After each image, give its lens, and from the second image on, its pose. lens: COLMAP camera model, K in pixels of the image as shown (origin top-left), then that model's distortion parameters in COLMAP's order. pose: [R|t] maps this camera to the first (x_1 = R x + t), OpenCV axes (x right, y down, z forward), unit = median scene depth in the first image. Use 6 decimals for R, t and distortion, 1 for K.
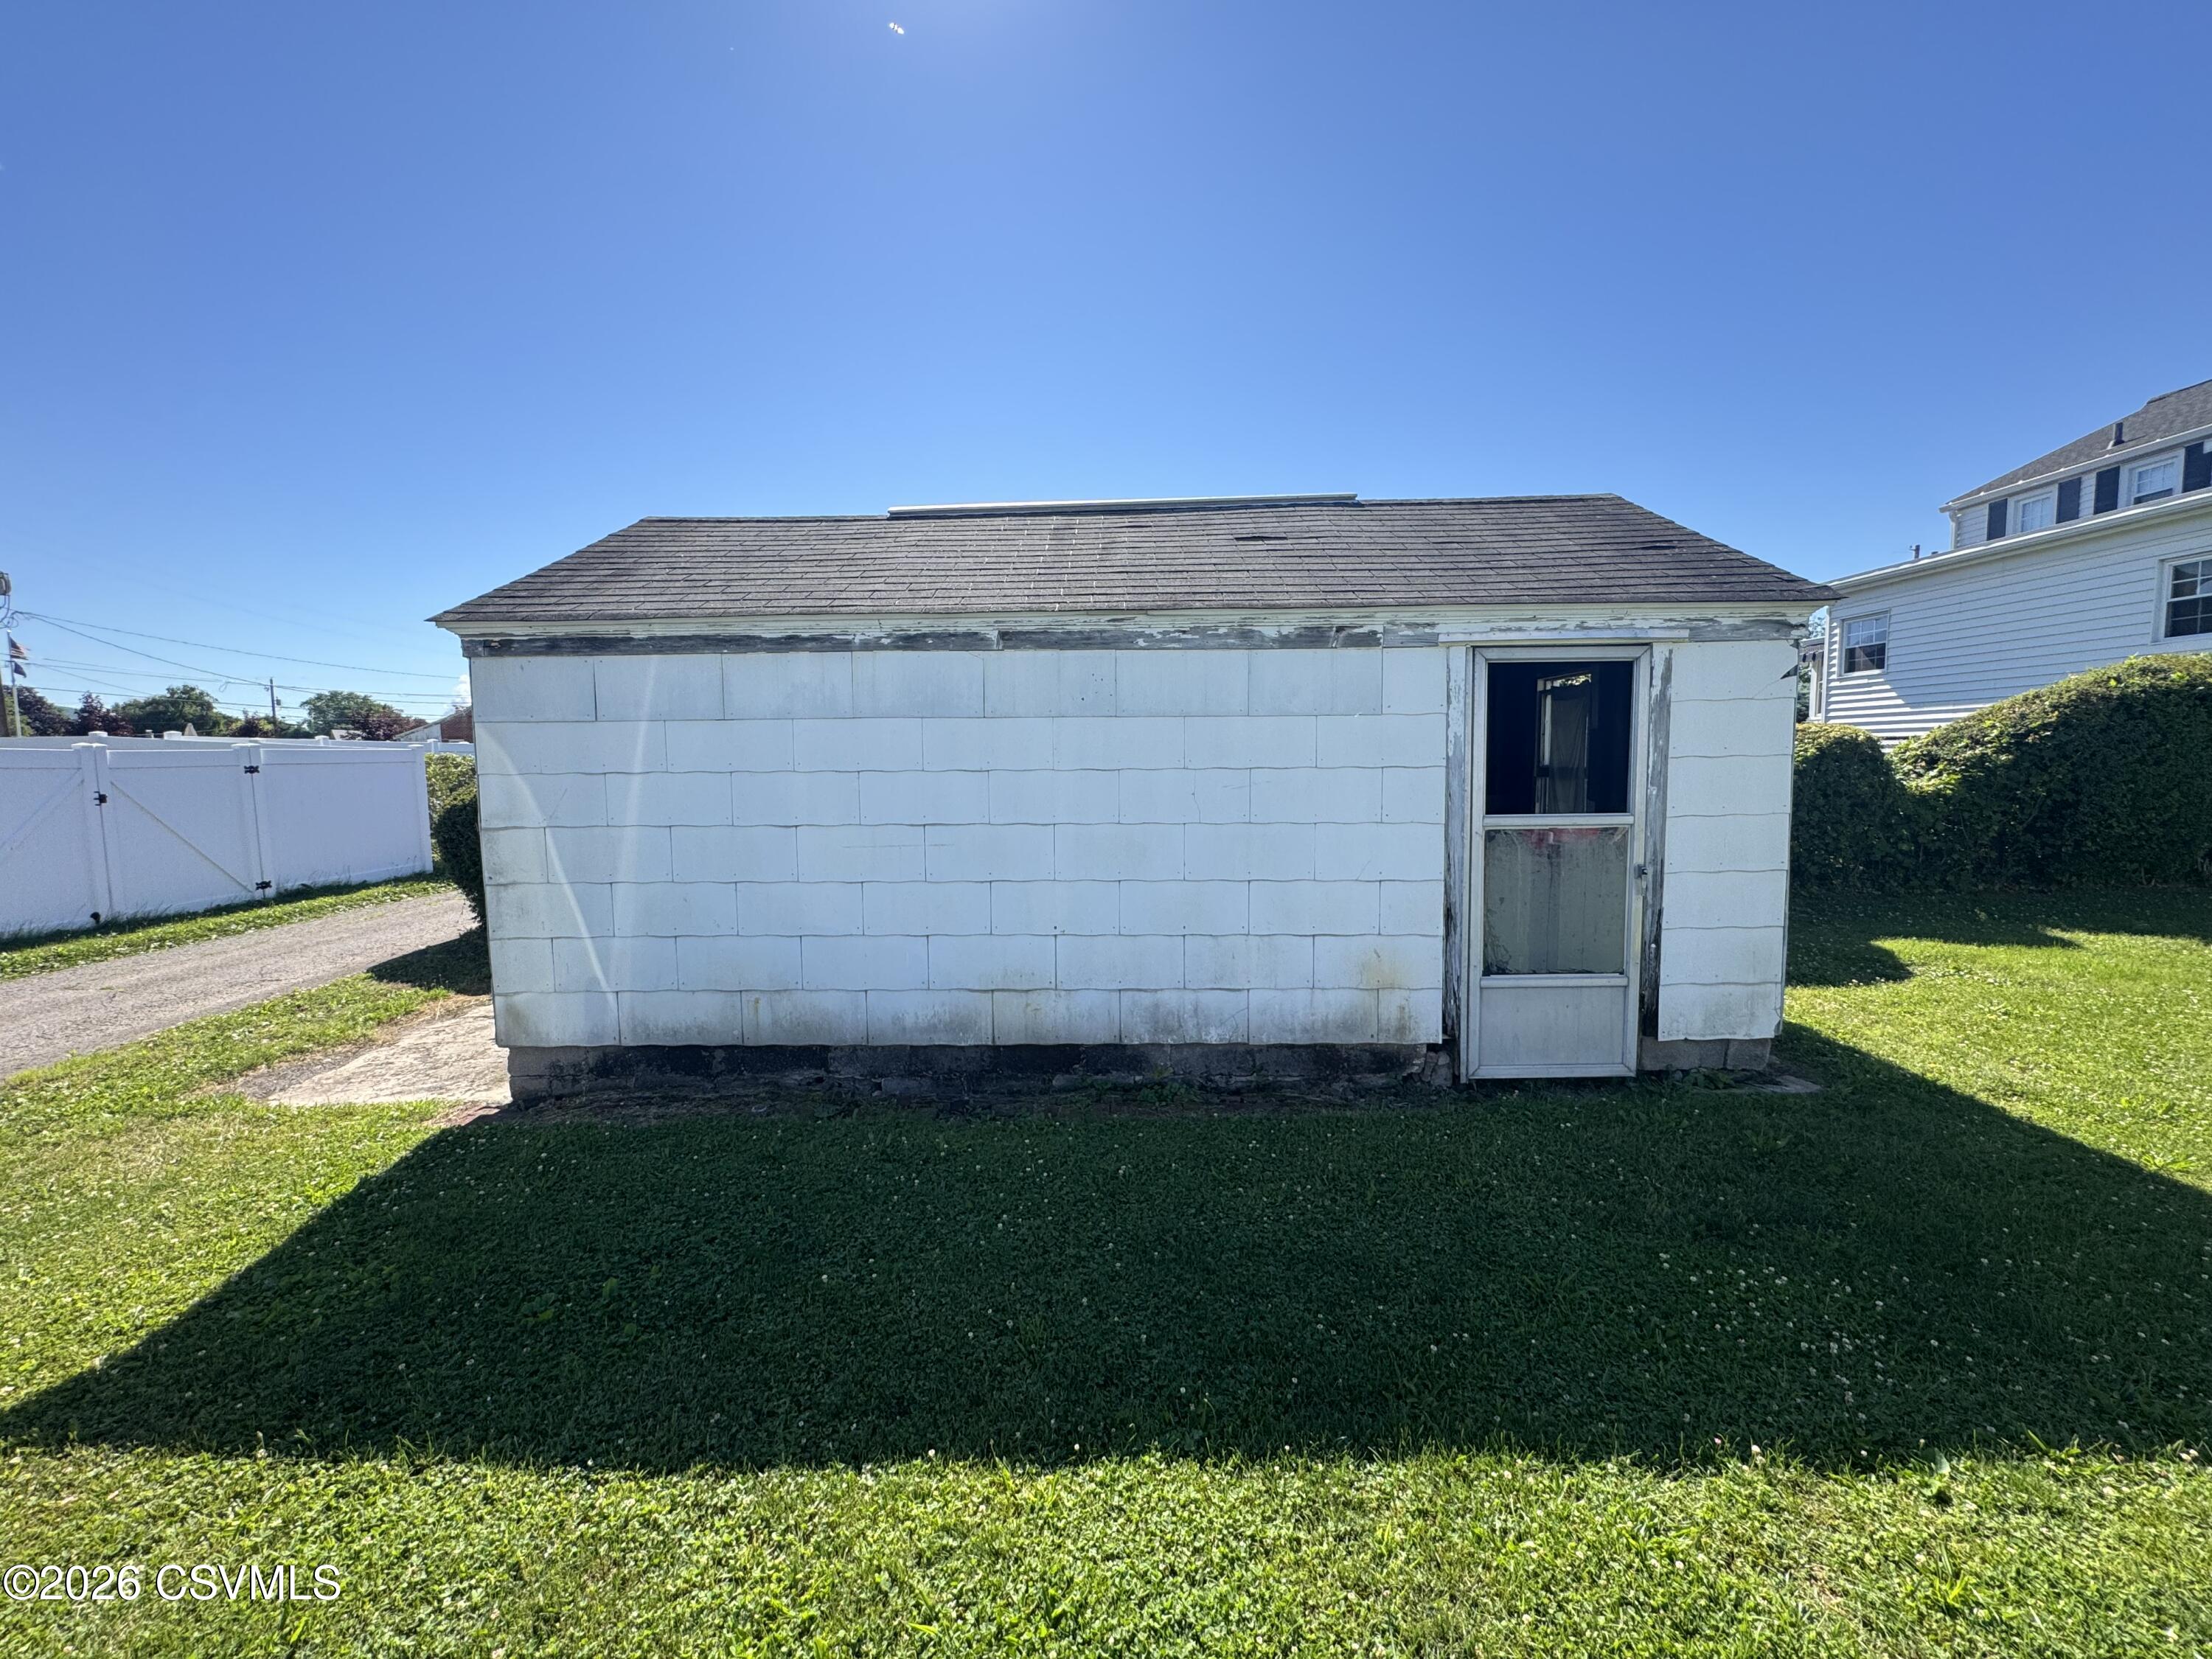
lens RADIAL K [[878.0, 0, 1099.9], [0, 878.0, 831.9], [0, 0, 1]] dist [-0.003182, 0.000654]
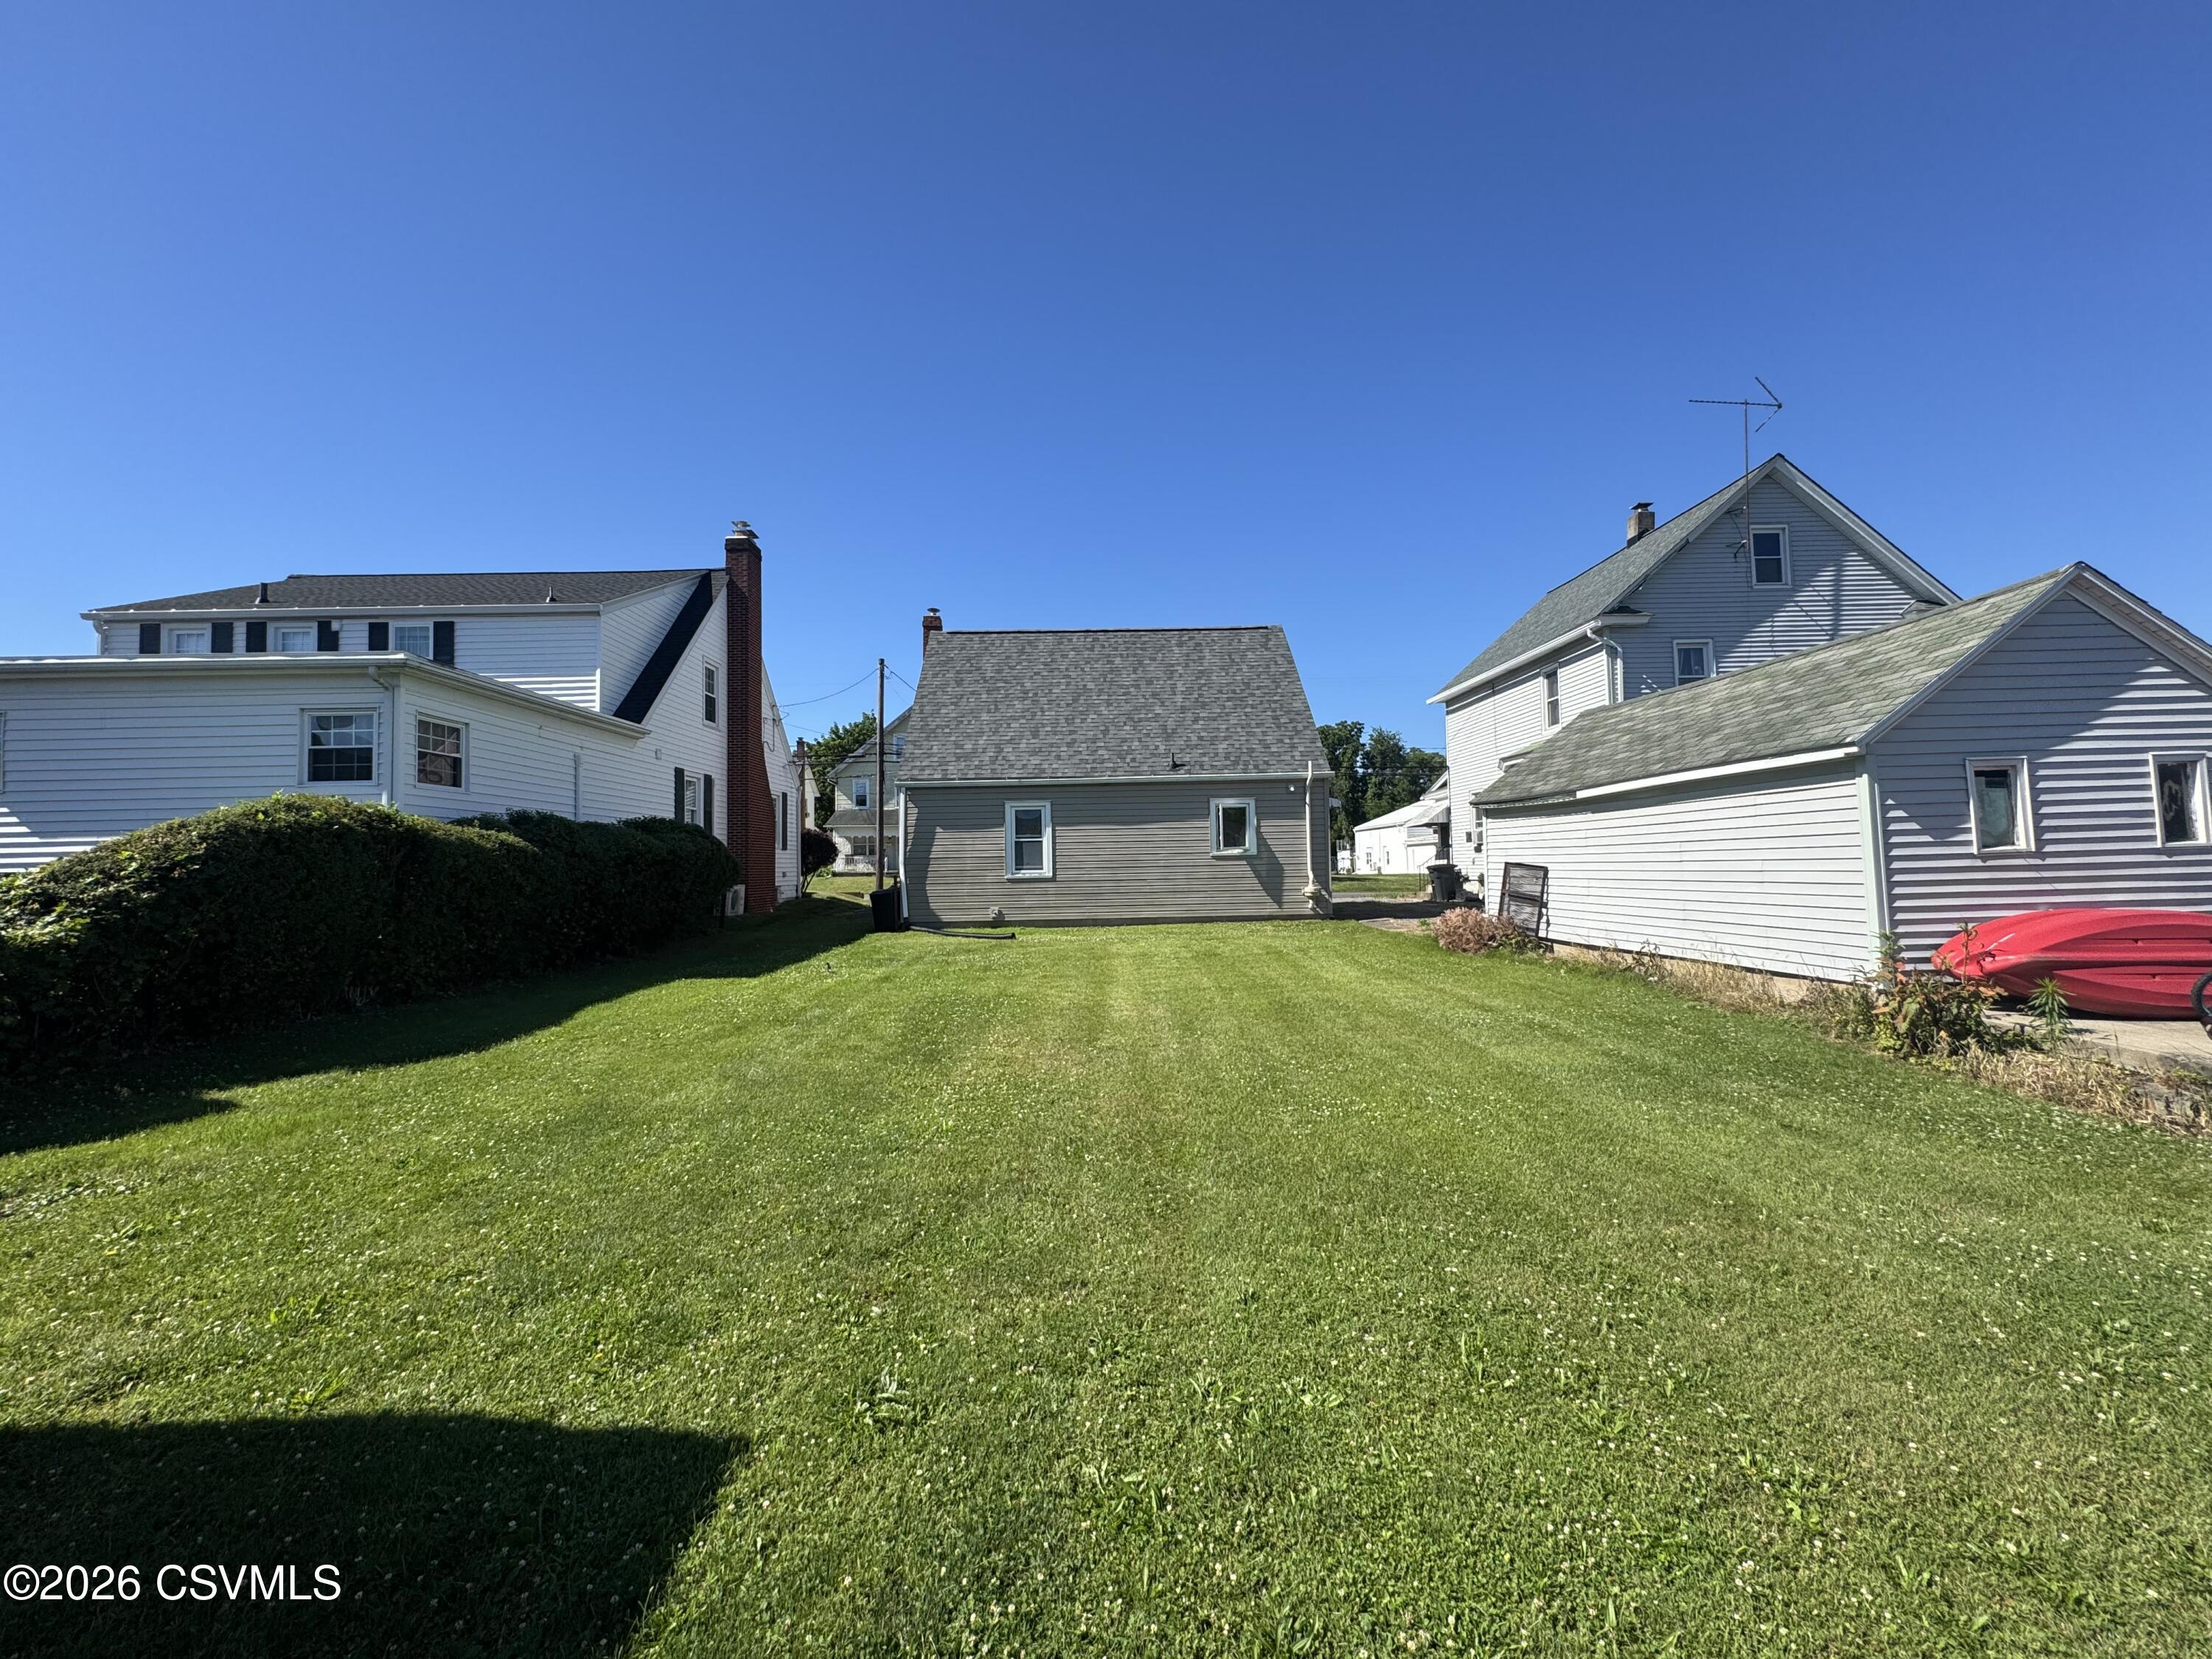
lens RADIAL K [[884.5, 0, 1104.5], [0, 884.5, 825.6], [0, 0, 1]] dist [-0.001470, 0.000145]
pose [[-0.032830, 0.060628, 0.997620, 0.282744], [0.107957, 0.992534, -0.056766, -0.007126], [-0.993613, 0.105836, -0.039130, 0.207366]]
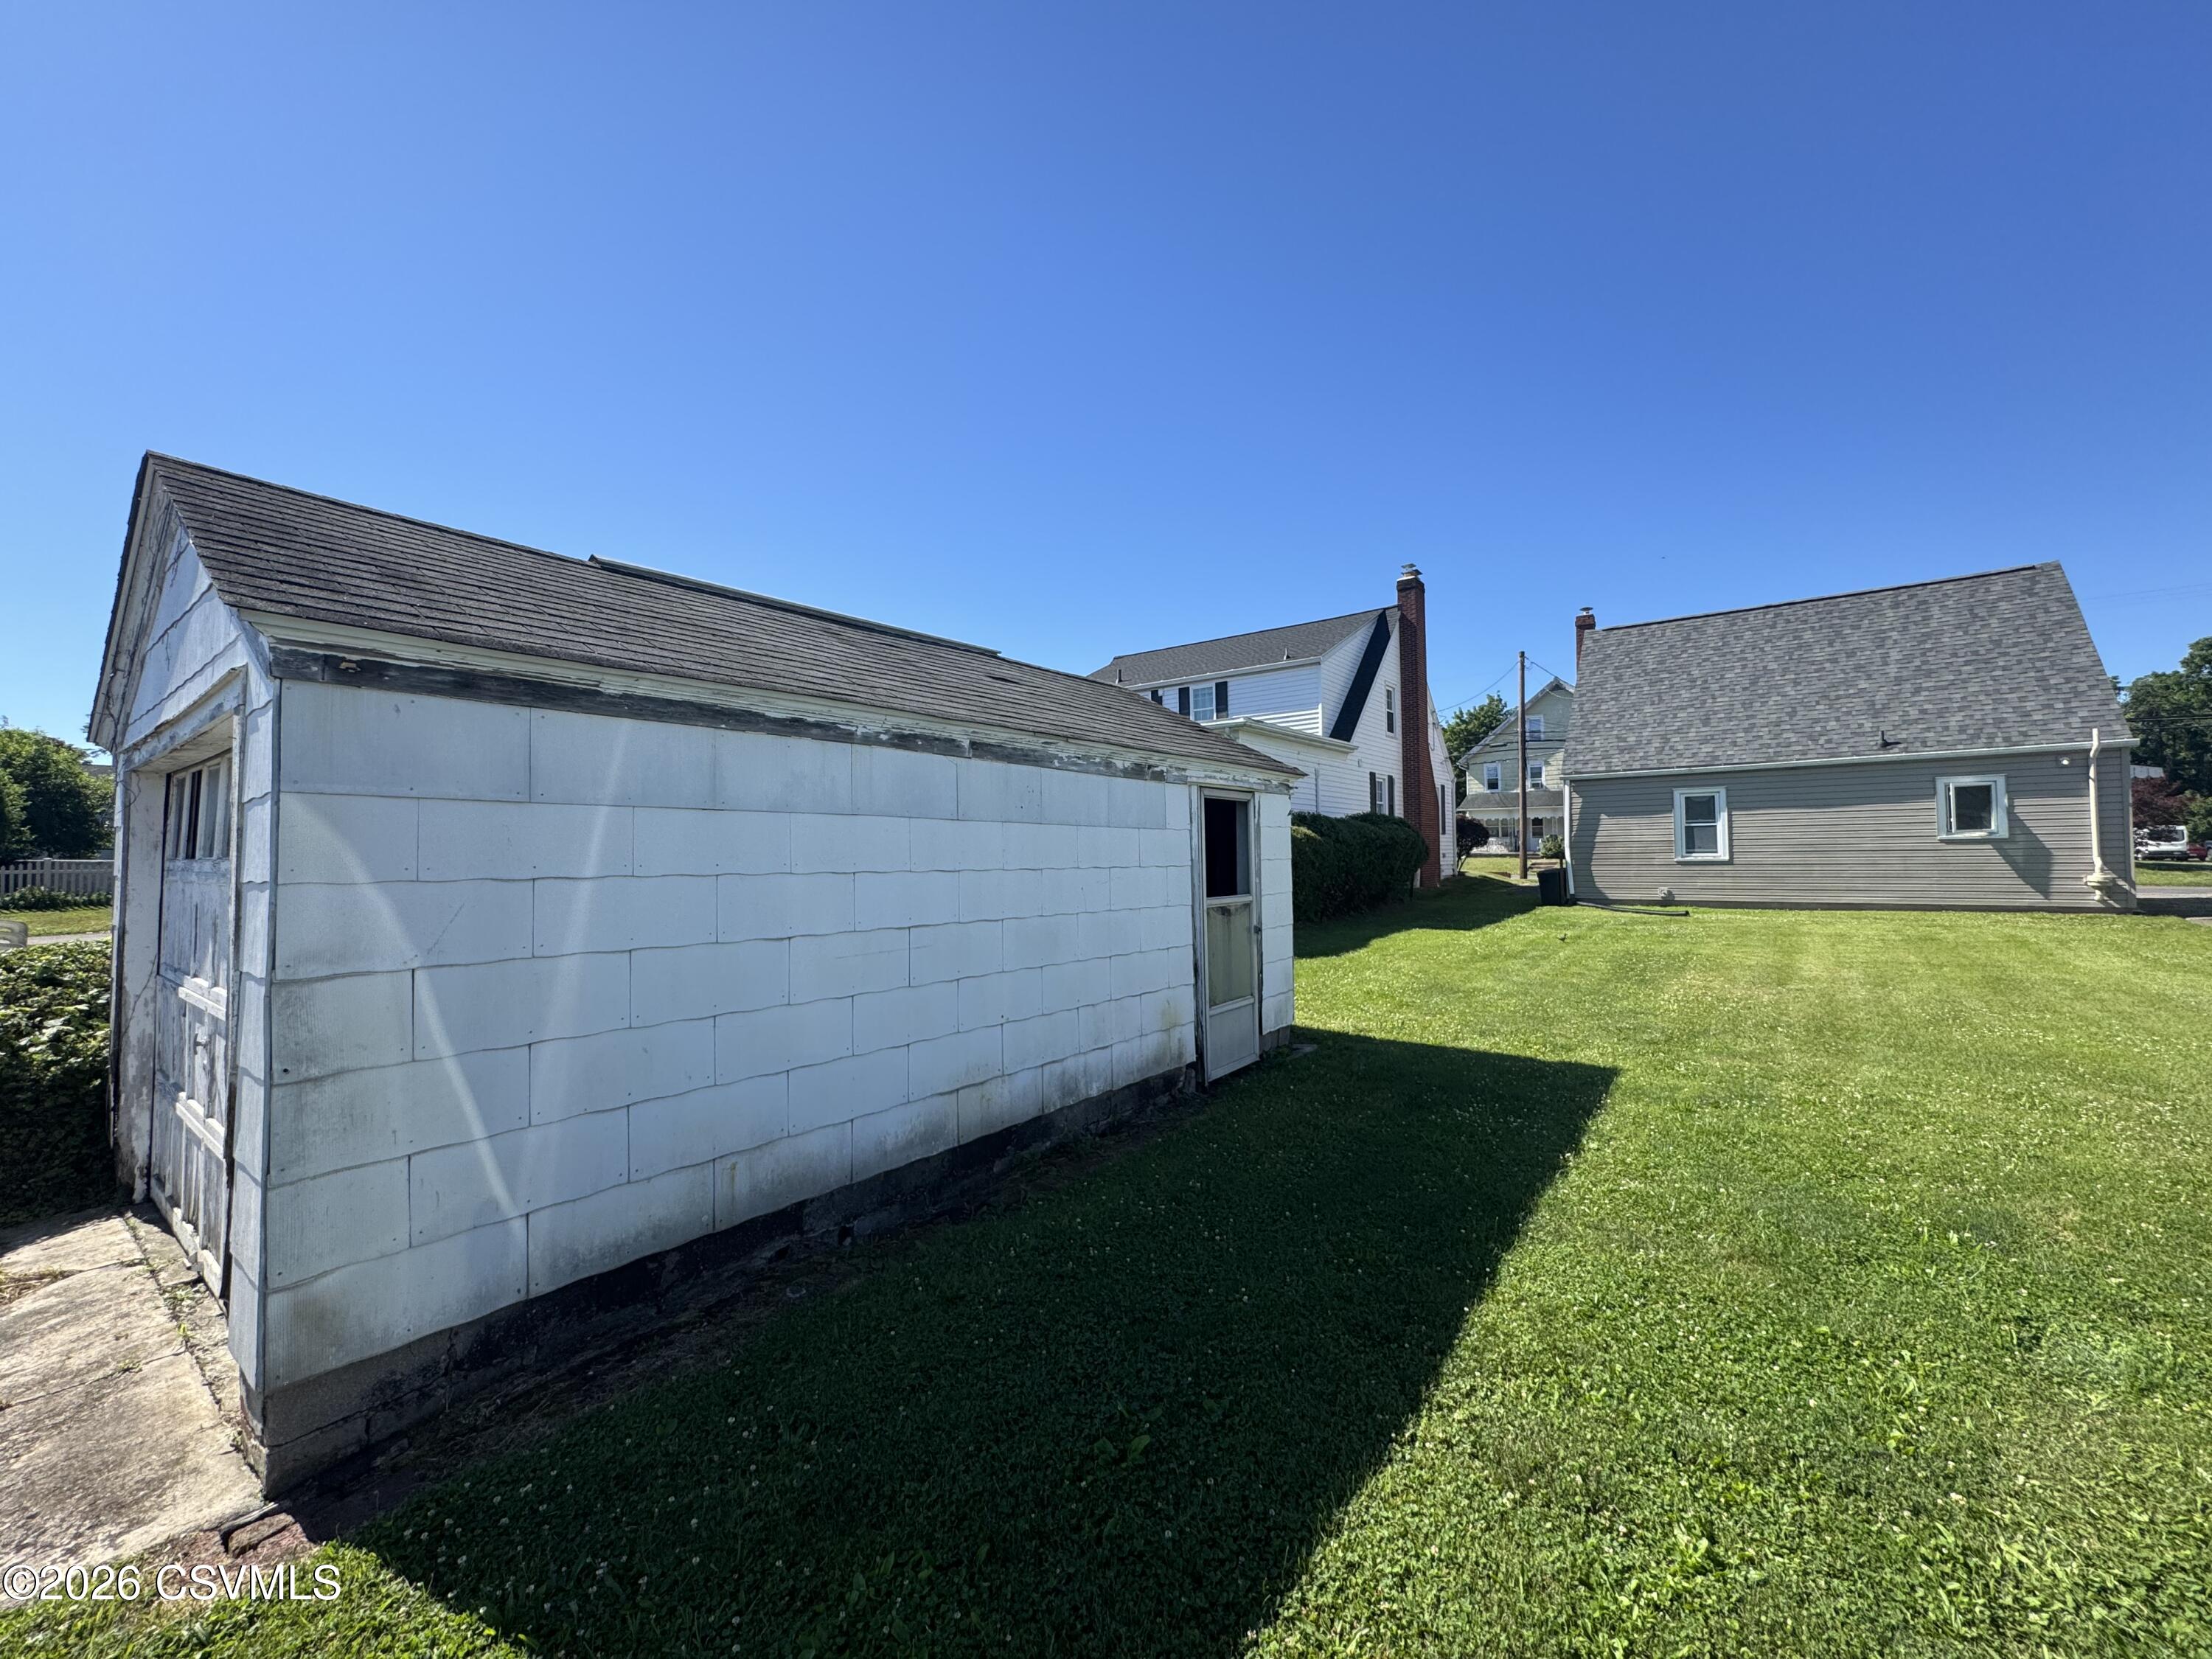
lens RADIAL K [[878.2, 0, 1103.0], [0, 878.2, 830.2], [0, 0, 1]] dist [-0.002032, -0.000326]
pose [[0.591895, 0.030400, 0.805442, -0.836453], [0.075427, 0.992814, -0.092901, -0.007867], [-0.802478, 0.115739, 0.585349, 0.243241]]
